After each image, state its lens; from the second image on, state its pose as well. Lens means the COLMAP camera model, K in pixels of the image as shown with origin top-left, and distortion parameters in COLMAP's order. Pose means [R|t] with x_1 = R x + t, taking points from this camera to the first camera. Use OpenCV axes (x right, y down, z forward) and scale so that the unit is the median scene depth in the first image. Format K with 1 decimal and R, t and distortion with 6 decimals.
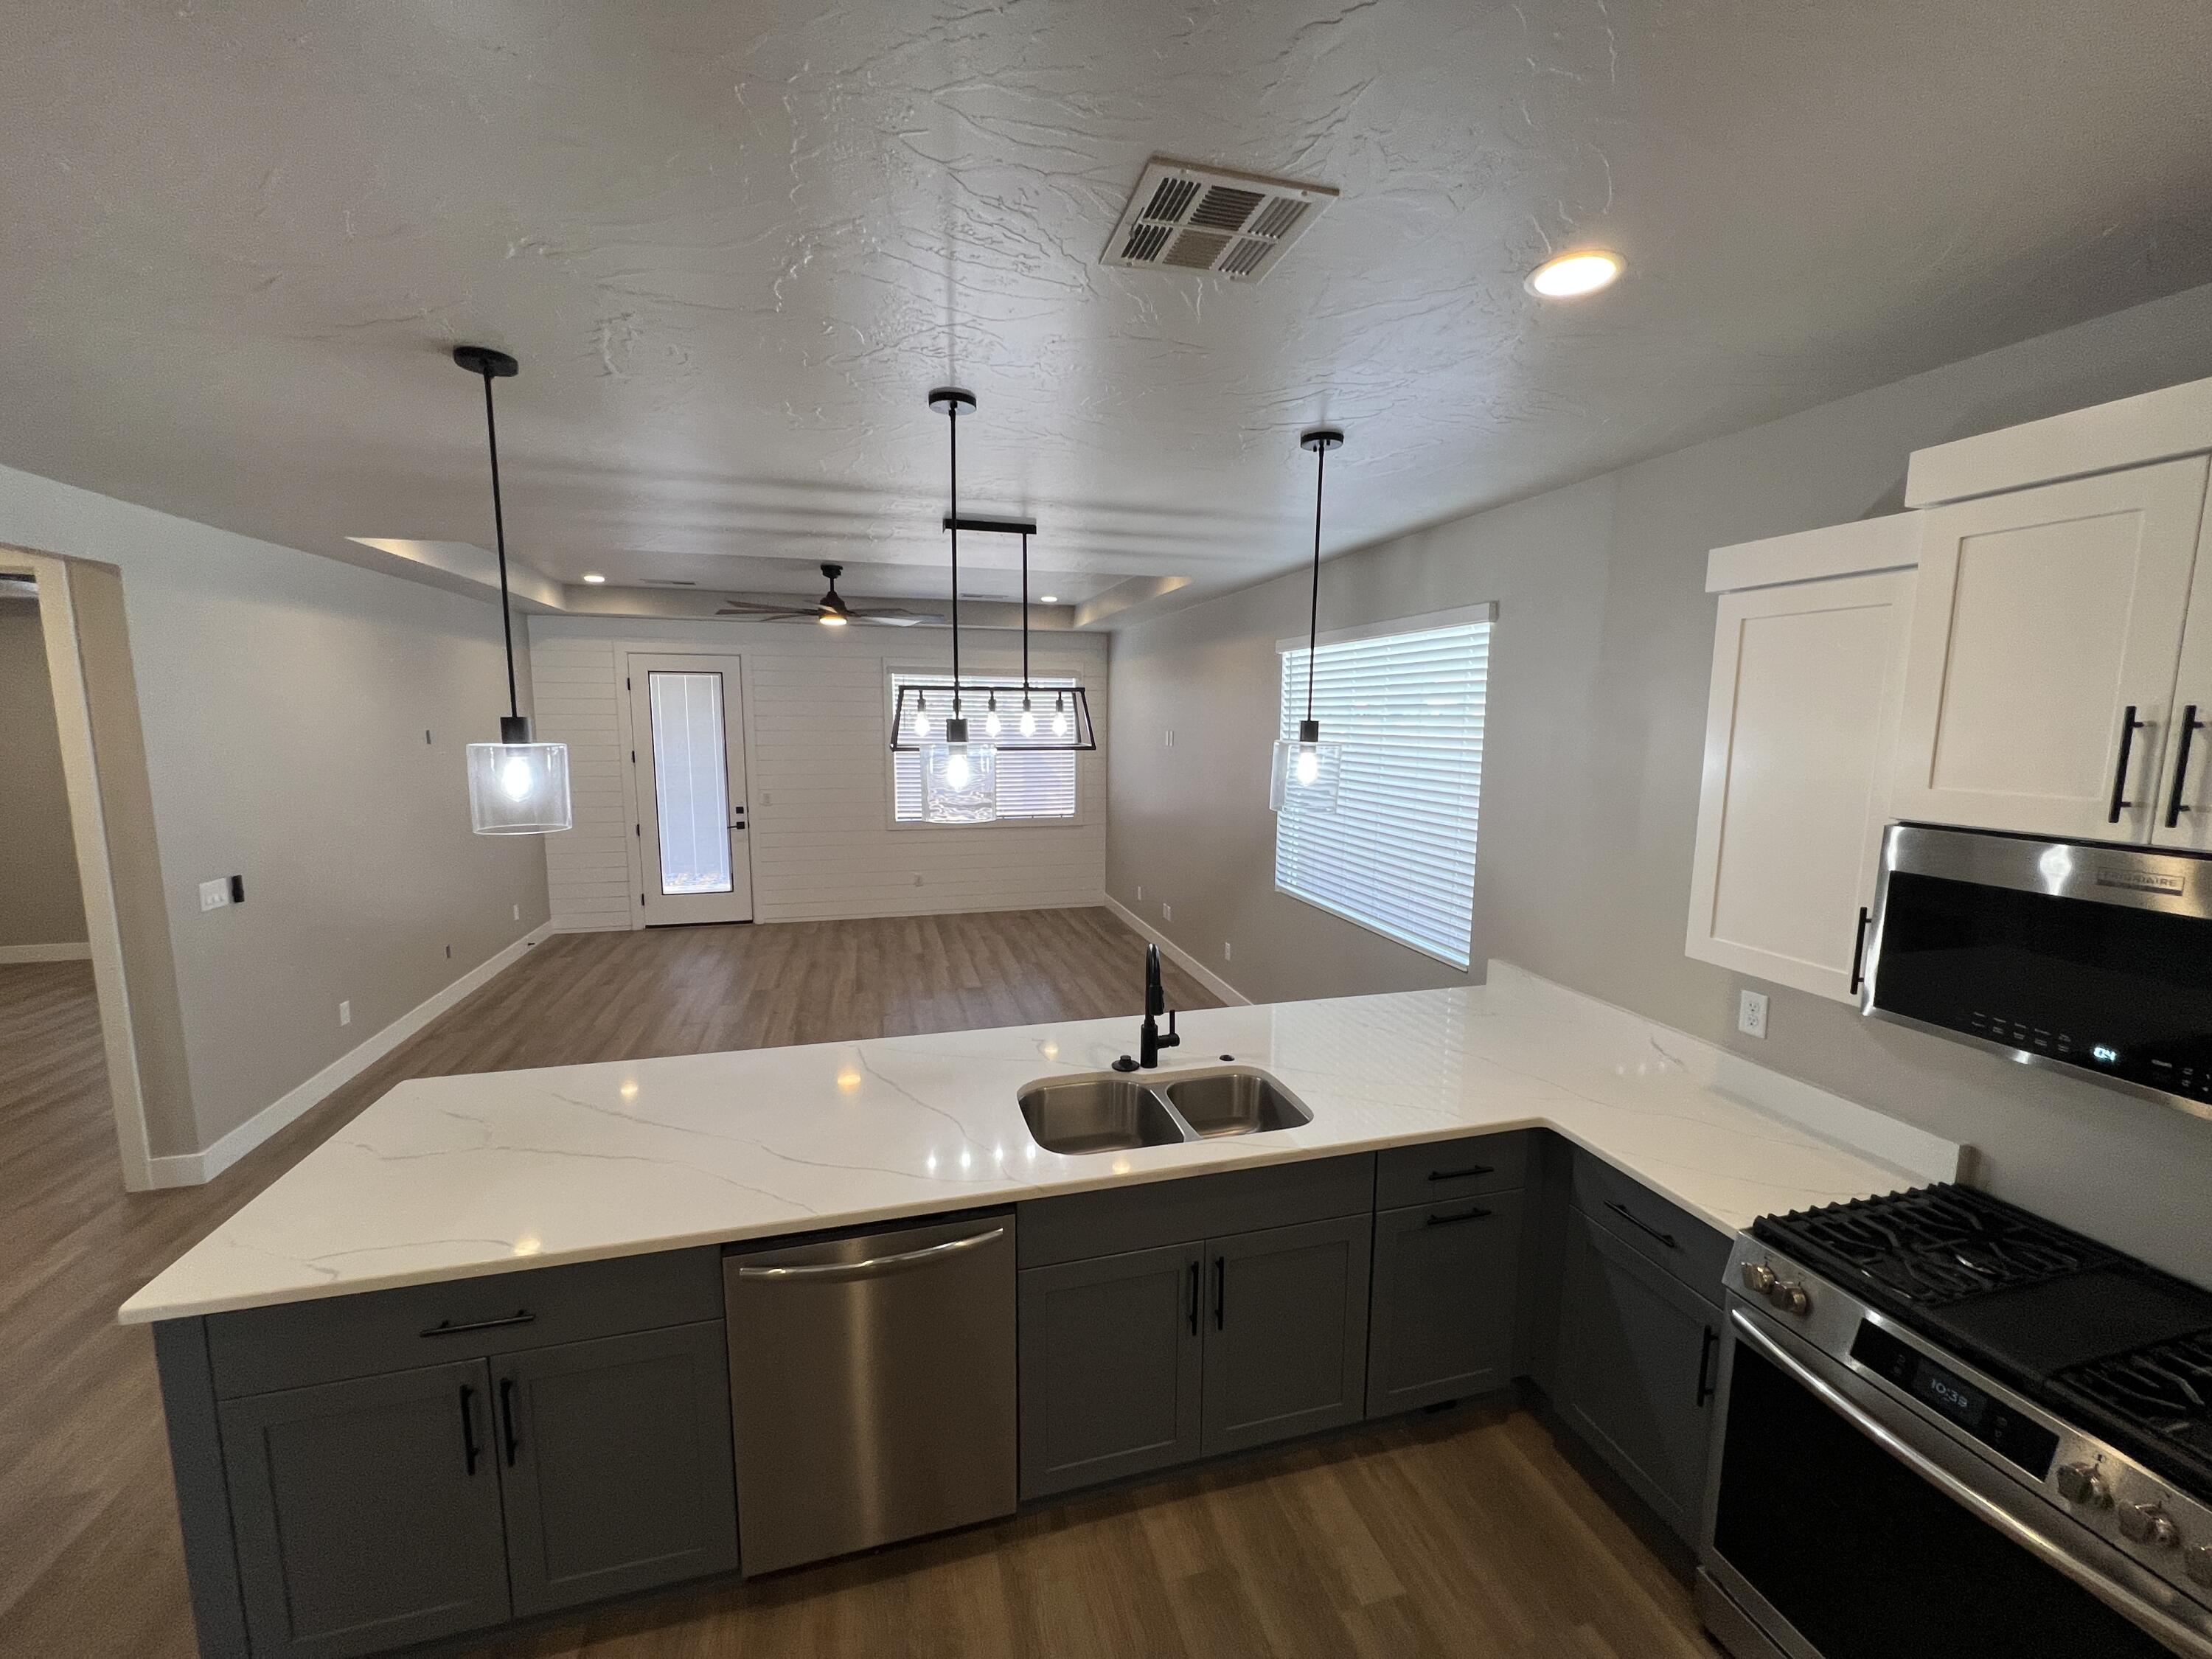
lens RADIAL K [[882.3, 0, 1110.4], [0, 882.3, 827.4], [0, 0, 1]] dist [-0.003100, 0.000469]
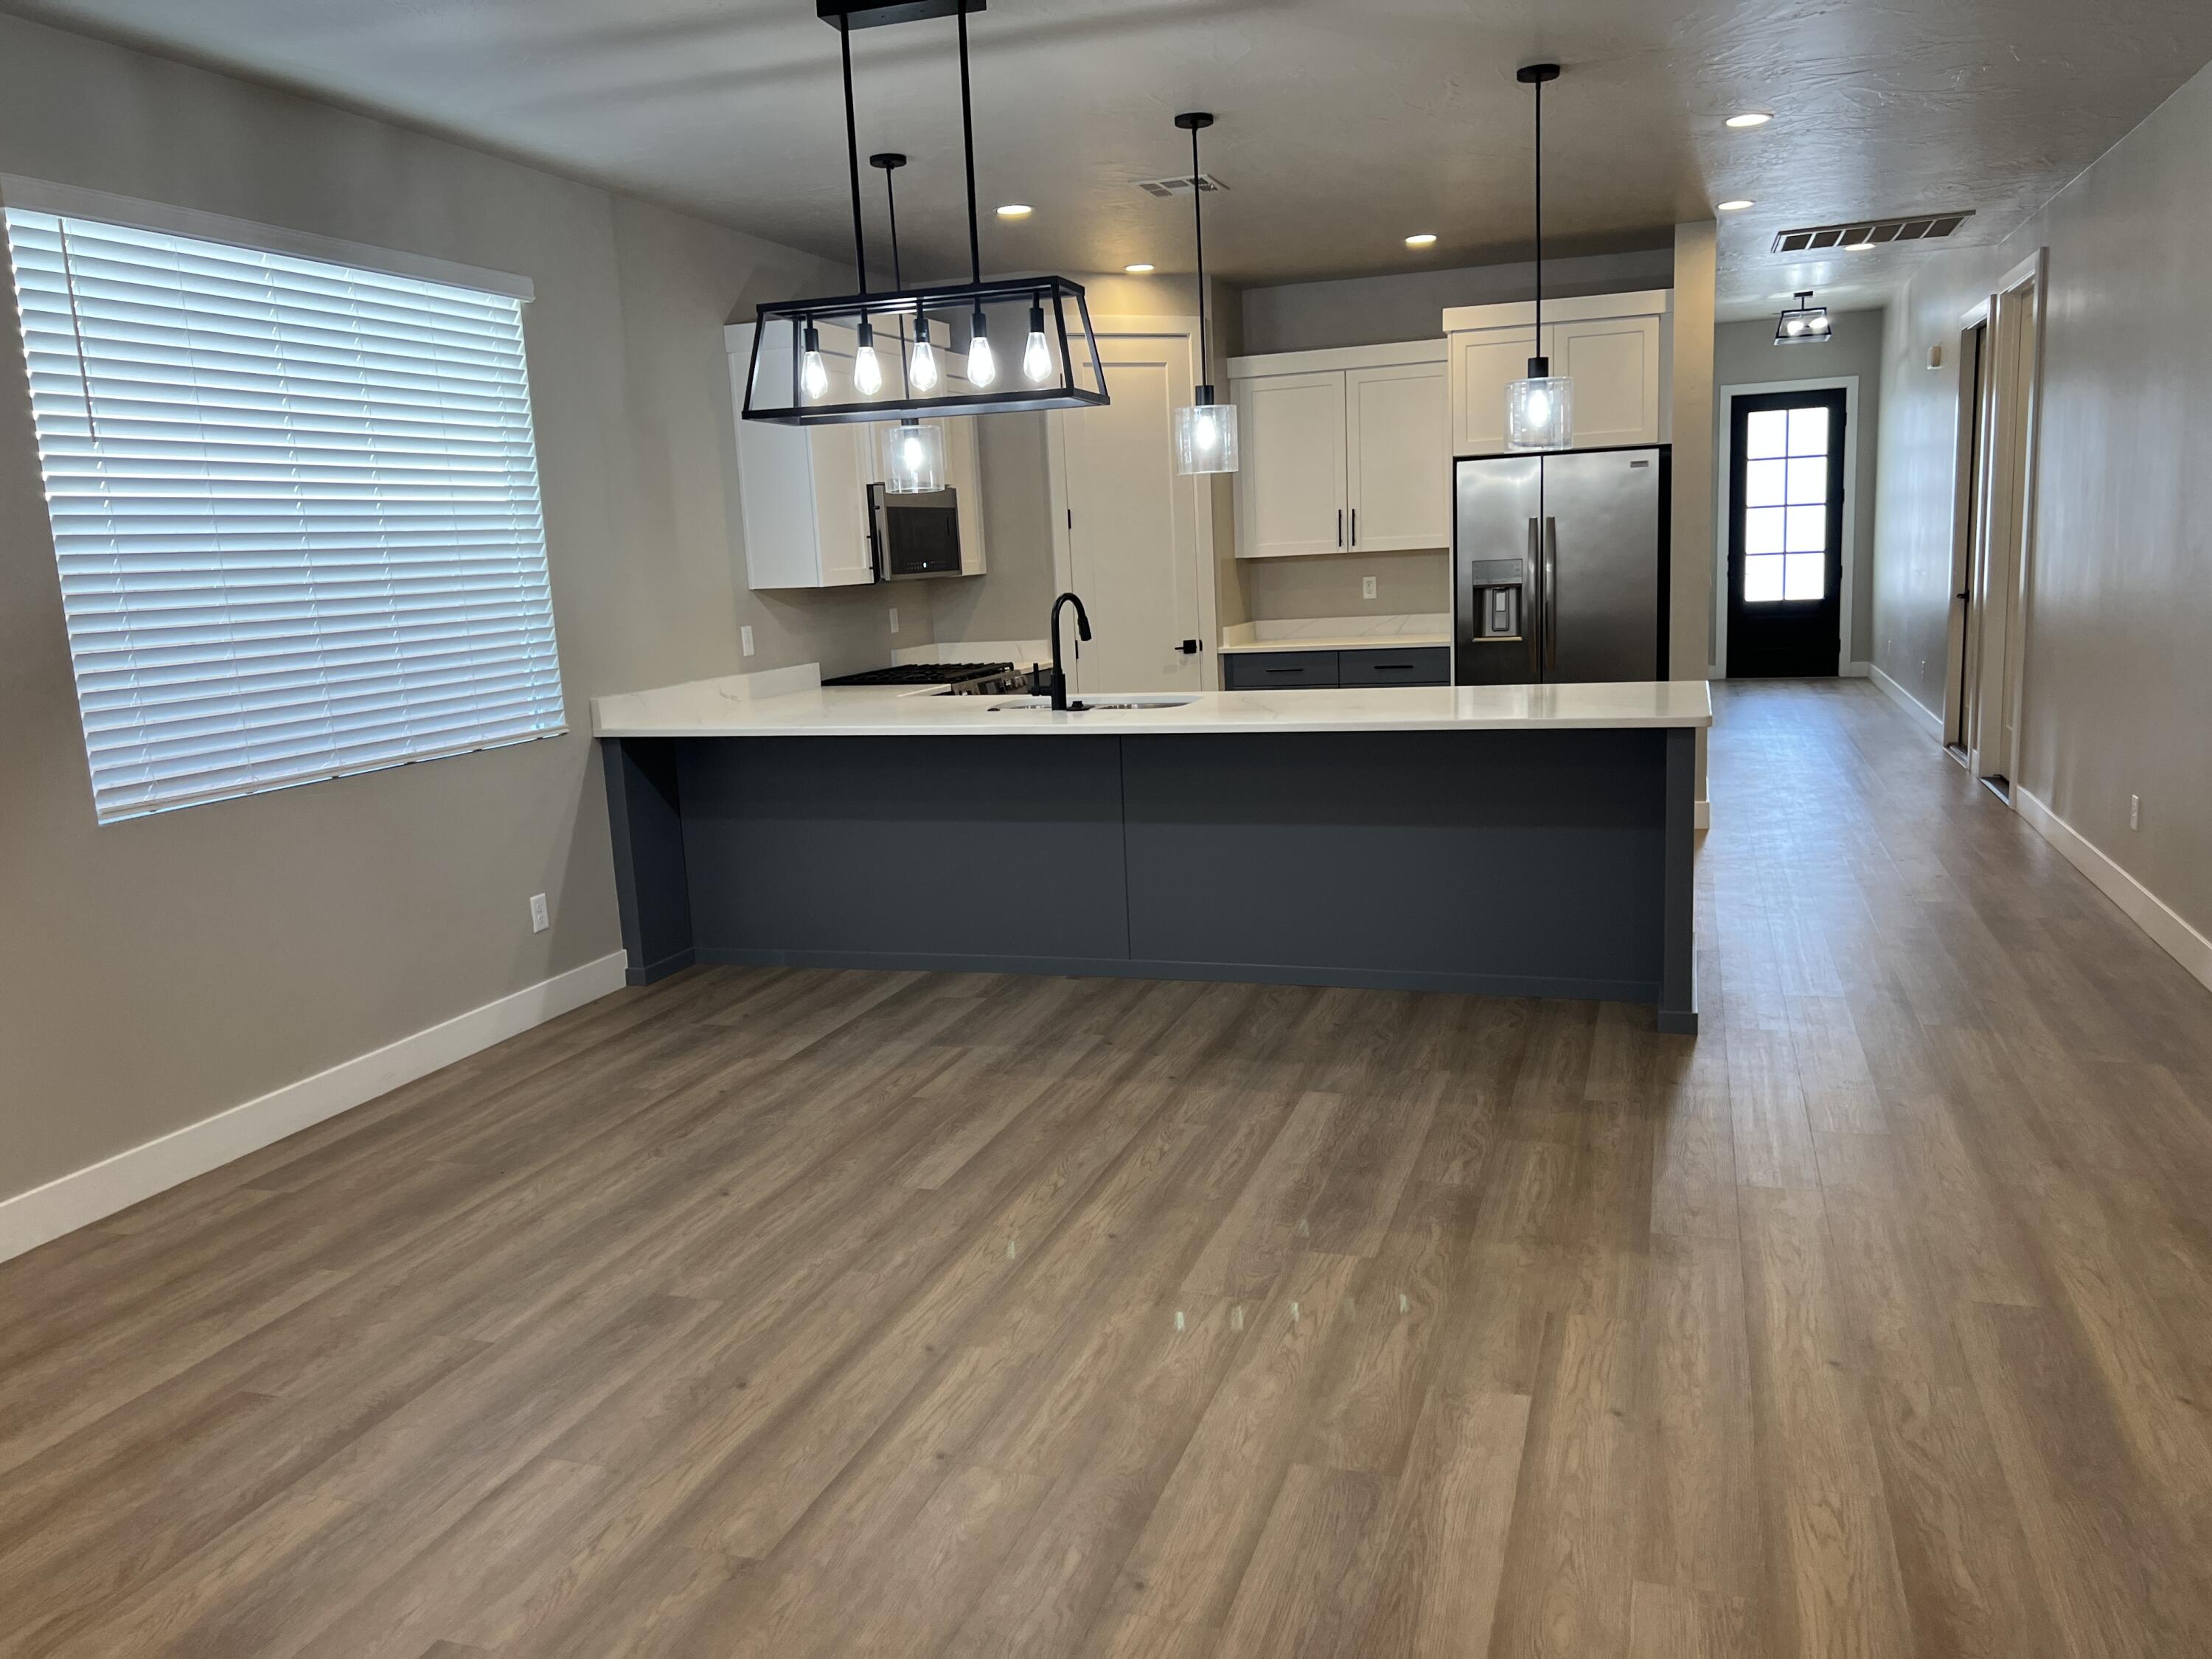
lens RADIAL K [[1648.5, 0, 1118.6], [0, 1648.5, 836.2], [0, 0, 1]] dist [0.053248, -0.056138]
pose [[-0.828423, -0.063818, 0.556455, -1.331982], [0.114487, 0.953218, 0.279764, -0.177325], [-0.548277, 0.295470, -0.782362, 2.917566]]
